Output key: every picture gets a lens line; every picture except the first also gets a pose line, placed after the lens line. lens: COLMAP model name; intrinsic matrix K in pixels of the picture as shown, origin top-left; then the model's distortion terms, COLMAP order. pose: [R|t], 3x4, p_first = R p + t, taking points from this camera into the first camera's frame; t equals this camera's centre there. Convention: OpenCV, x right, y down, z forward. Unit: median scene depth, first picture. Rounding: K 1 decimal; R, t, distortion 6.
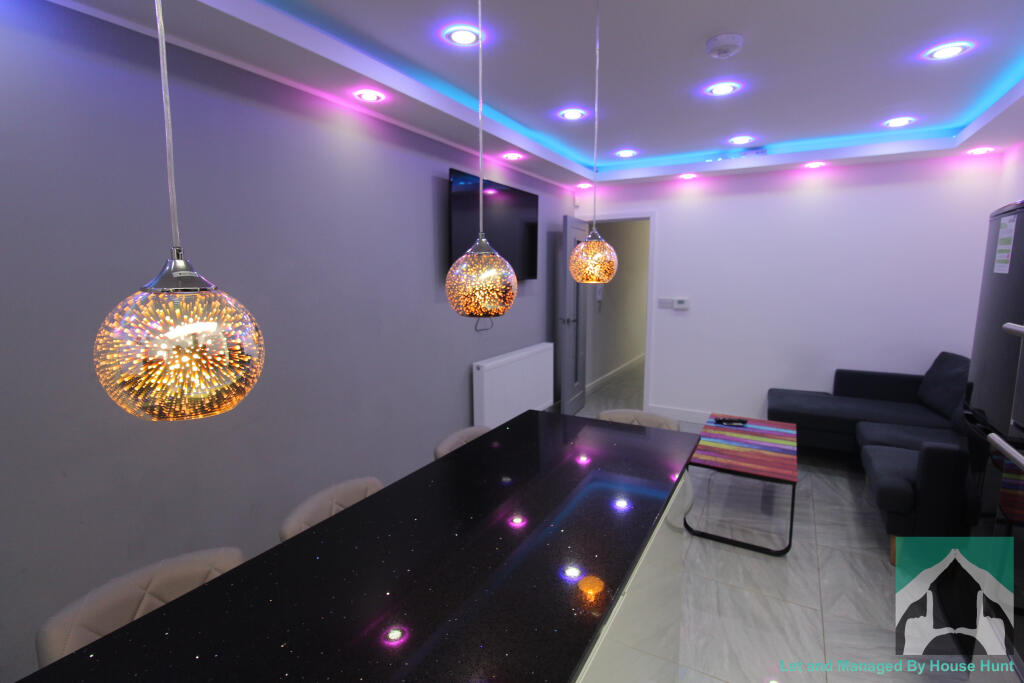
lens RADIAL K [[476.4, 0, 516.9], [0, 476.4, 335.6], [0, 0, 1]] dist [-0.001895, -0.010939]
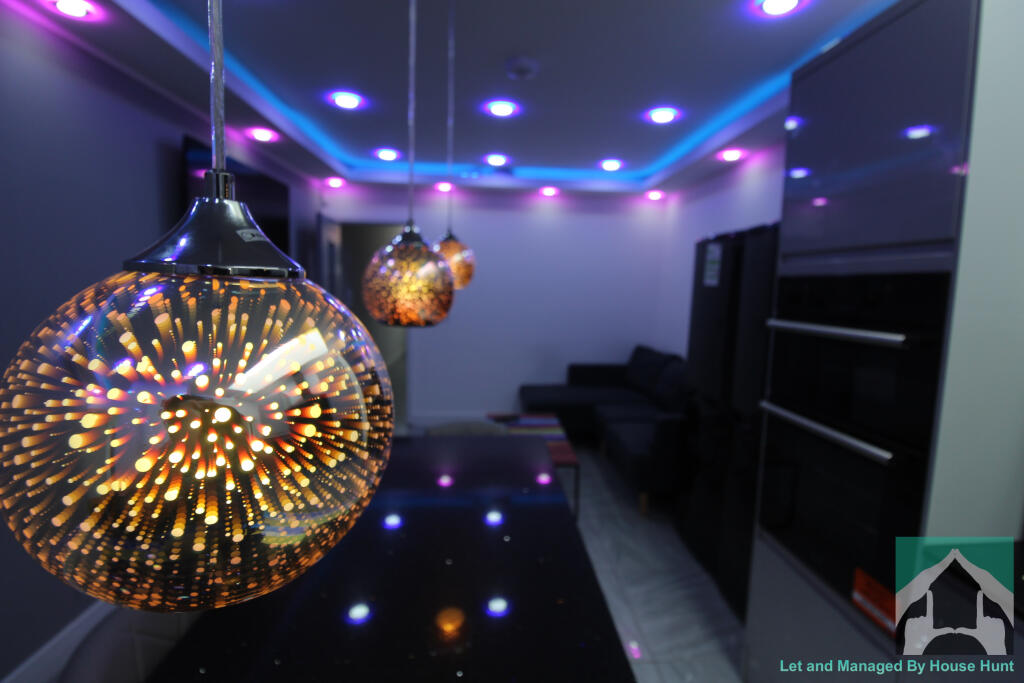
lens RADIAL K [[476.4, 0, 514.2], [0, 476.4, 336.8], [0, 0, 1]] dist [-0.001895, -0.010939]
pose [[0.836756, -0.037590, 0.546284, -0.122067], [0.045365, 0.998970, -0.000748, -0.004799], [-0.545693, 0.025408, 0.837600, 0.085600]]
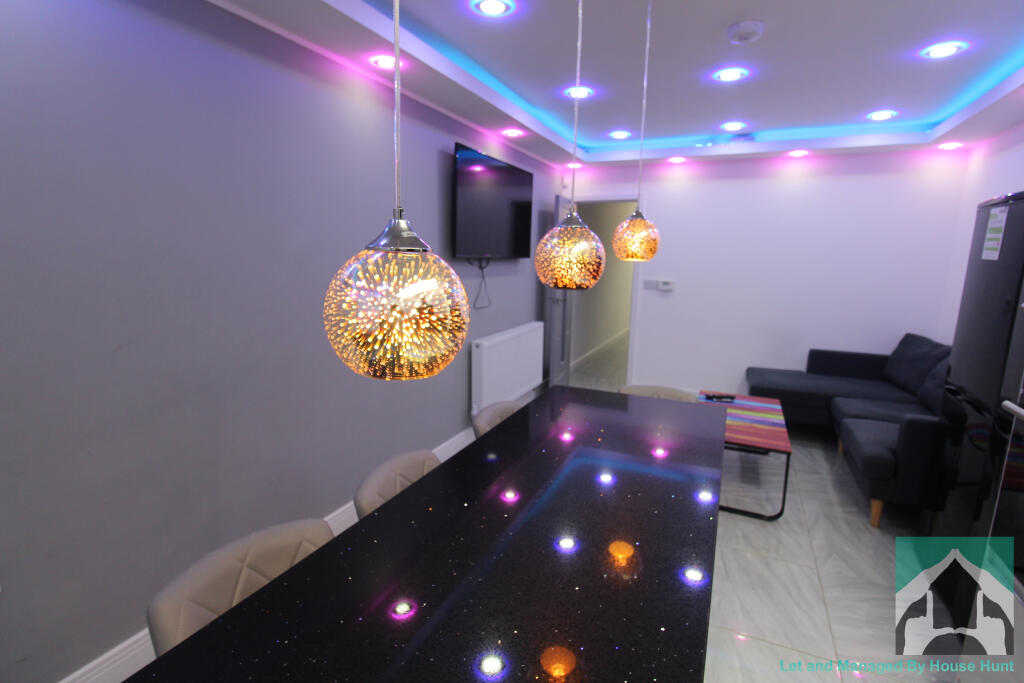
lens RADIAL K [[476.4, 0, 517.4], [0, 476.4, 335.4], [0, 0, 1]] dist [-0.001895, -0.010939]
pose [[0.996323, 0.006388, 0.085442, -0.091931], [-0.009755, 0.999190, 0.039045, 0.006827], [-0.085124, -0.039735, 0.995578, -0.004335]]
